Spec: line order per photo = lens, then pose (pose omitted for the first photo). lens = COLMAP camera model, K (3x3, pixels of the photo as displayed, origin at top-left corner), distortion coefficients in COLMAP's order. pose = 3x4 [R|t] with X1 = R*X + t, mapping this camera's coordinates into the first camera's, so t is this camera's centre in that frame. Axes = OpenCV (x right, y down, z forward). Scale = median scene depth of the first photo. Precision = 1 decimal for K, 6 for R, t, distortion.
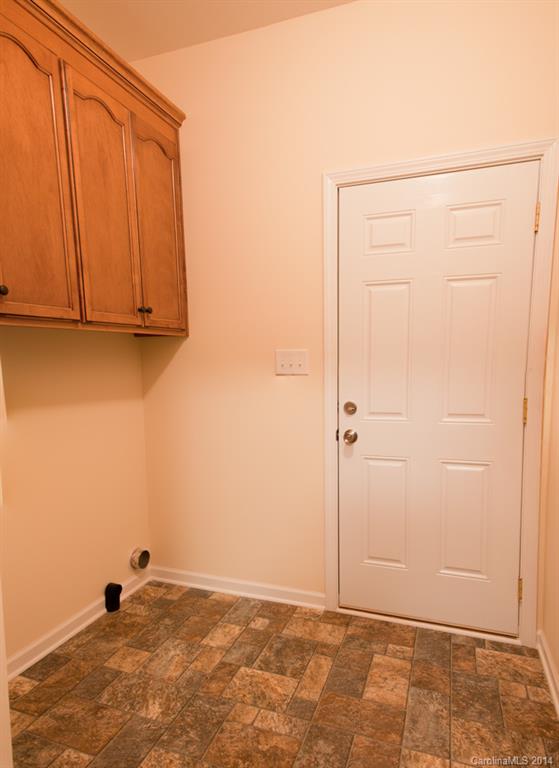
lens RADIAL K [[466.1, 0, 279.6], [0, 466.1, 381.8], [0, 0, 1]] dist [-0.002202, 0.000241]
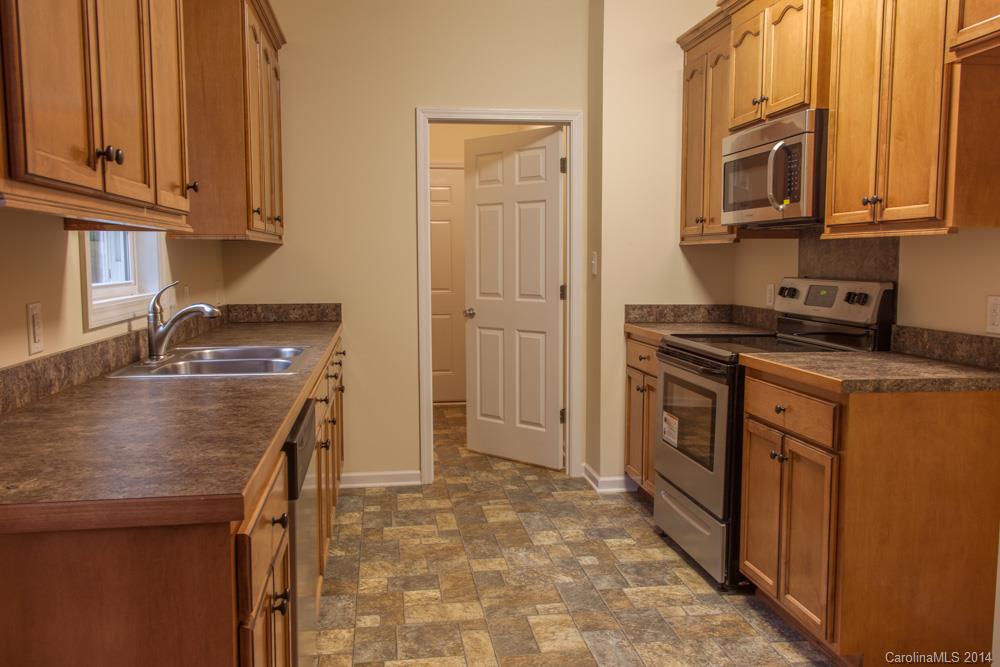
lens RADIAL K [[817.2, 0, 500.2], [0, 817.2, 335.6], [0, 0, 1]] dist [-0.003911, -0.000871]
pose [[0.875894, -0.026925, 0.481752, -0.598093], [0.007305, 0.999067, 0.042555, 0.012533], [-0.482449, -0.033755, 0.875274, -0.286020]]
